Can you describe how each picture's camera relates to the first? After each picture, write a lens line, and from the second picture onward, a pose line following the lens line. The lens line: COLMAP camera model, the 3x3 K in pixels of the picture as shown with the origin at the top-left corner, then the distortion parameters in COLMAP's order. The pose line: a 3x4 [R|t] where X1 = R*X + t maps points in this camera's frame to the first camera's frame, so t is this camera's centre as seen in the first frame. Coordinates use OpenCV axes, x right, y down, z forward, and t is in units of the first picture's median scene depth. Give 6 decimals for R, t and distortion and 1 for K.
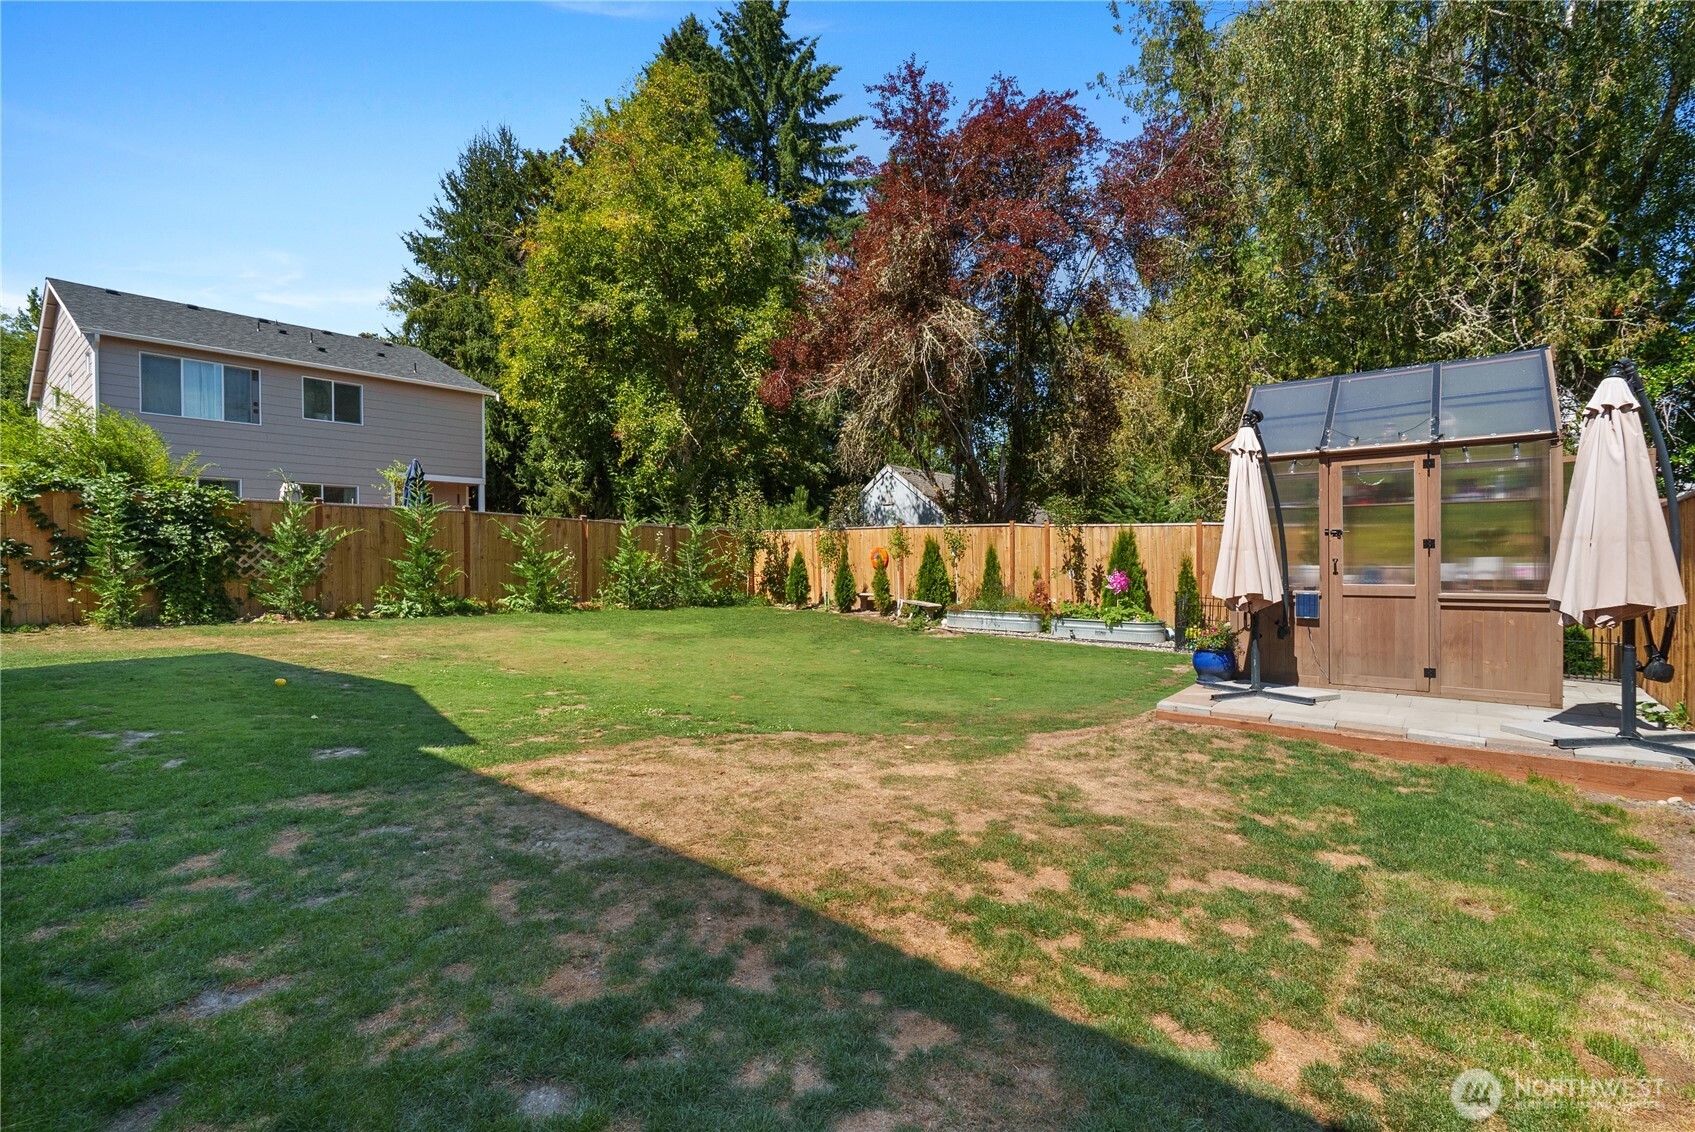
lens RADIAL K [[778.9, 0, 865.1], [0, 778.9, 564.3], [0, 0, 1]] dist [-0.005974, 0.003414]
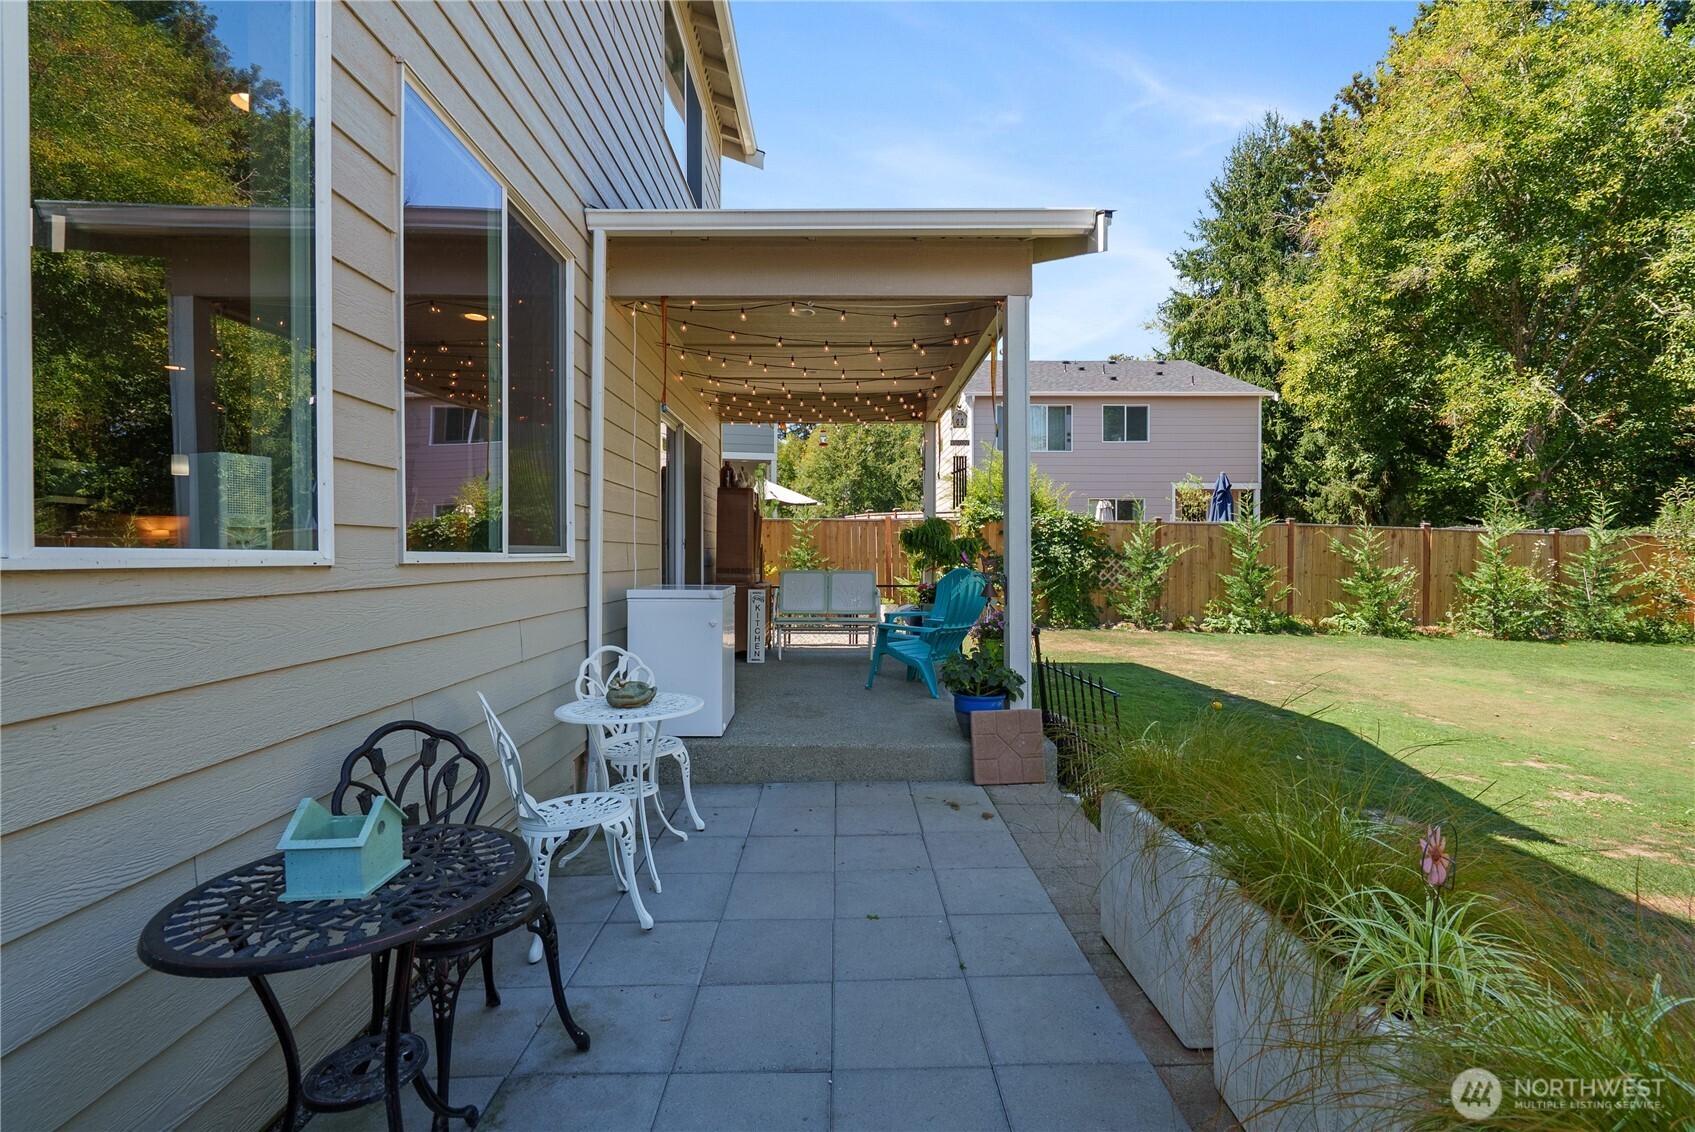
lens RADIAL K [[778.9, 0, 829.0], [0, 778.9, 562.6], [0, 0, 1]] dist [-0.005974, 0.003414]
pose [[0.626409, 0.011282, -0.779413, -0.108318], [-0.010170, 0.999928, 0.006300, -0.018659], [0.779428, 0.003980, 0.626479, -0.033750]]
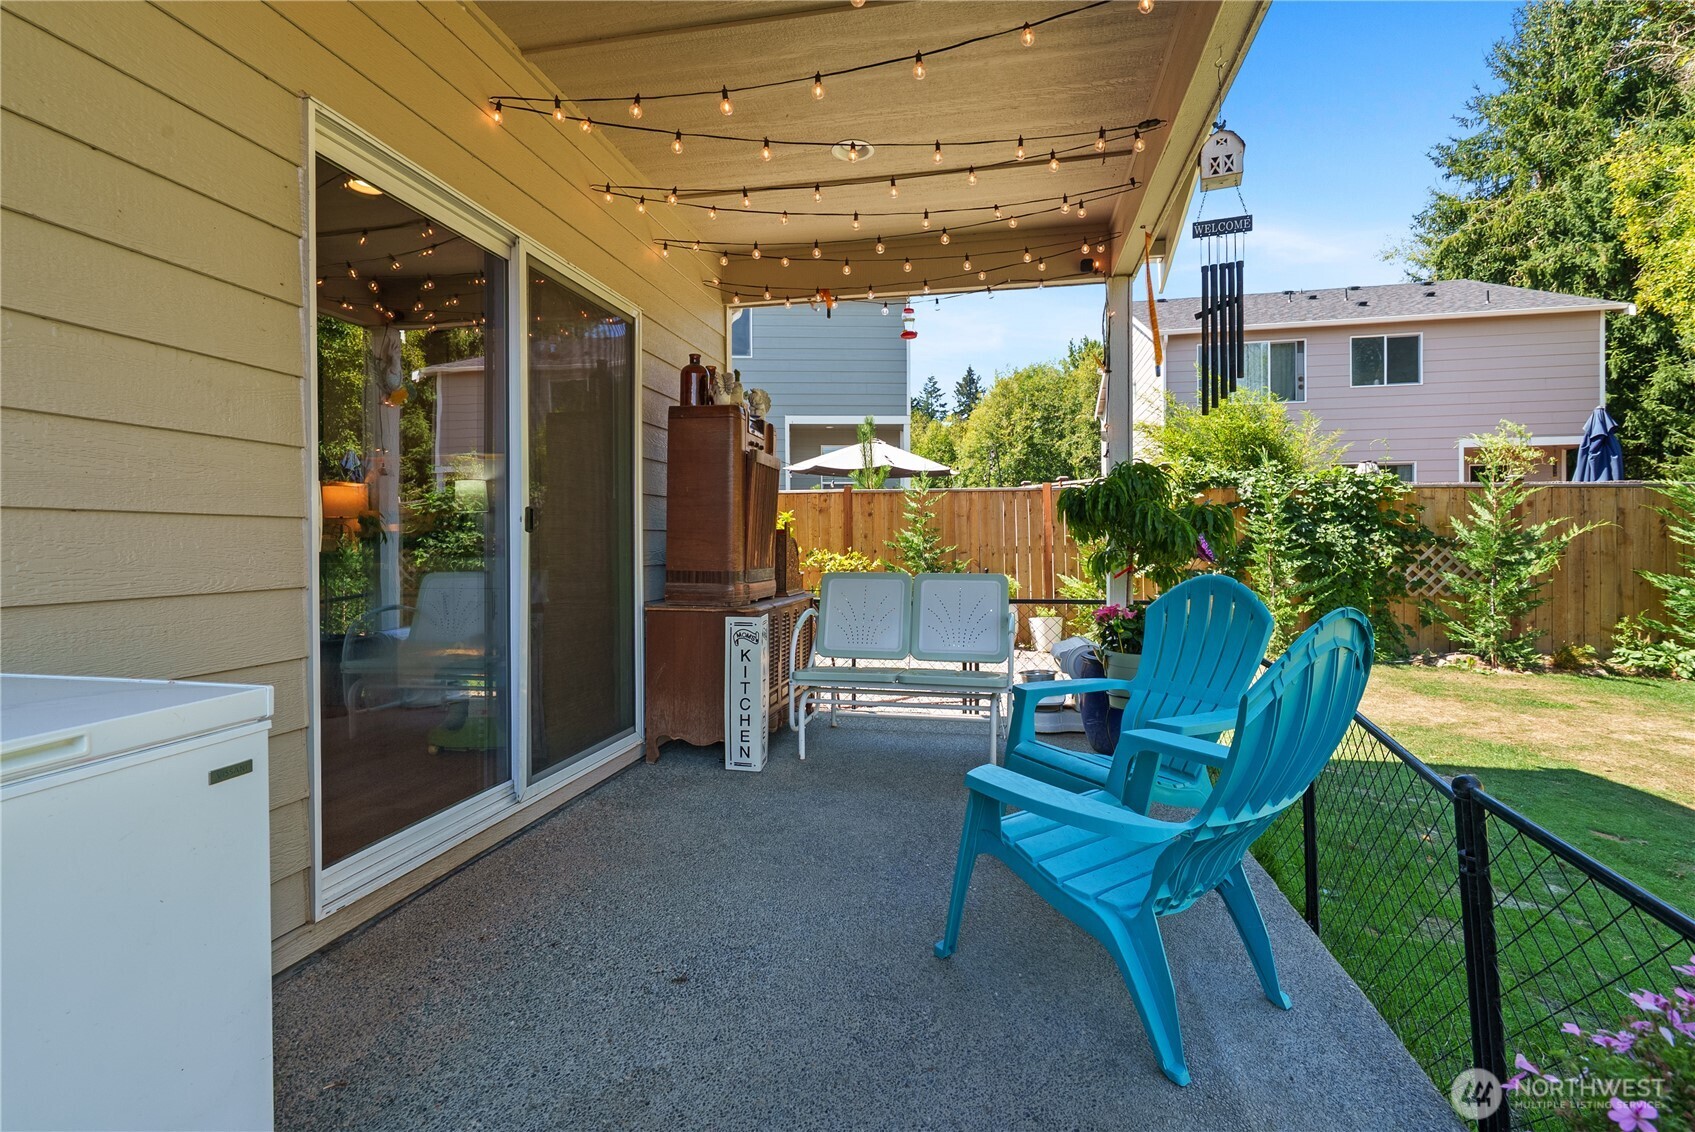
lens RADIAL K [[778.9, 0, 840.0], [0, 778.9, 542.9], [0, 0, 1]] dist [-0.005974, 0.003414]
pose [[0.460422, 0.003778, -0.887692, -0.298281], [-0.006016, 0.999981, 0.001136, -0.020801], [0.887680, 0.004818, 0.460436, 0.155950]]
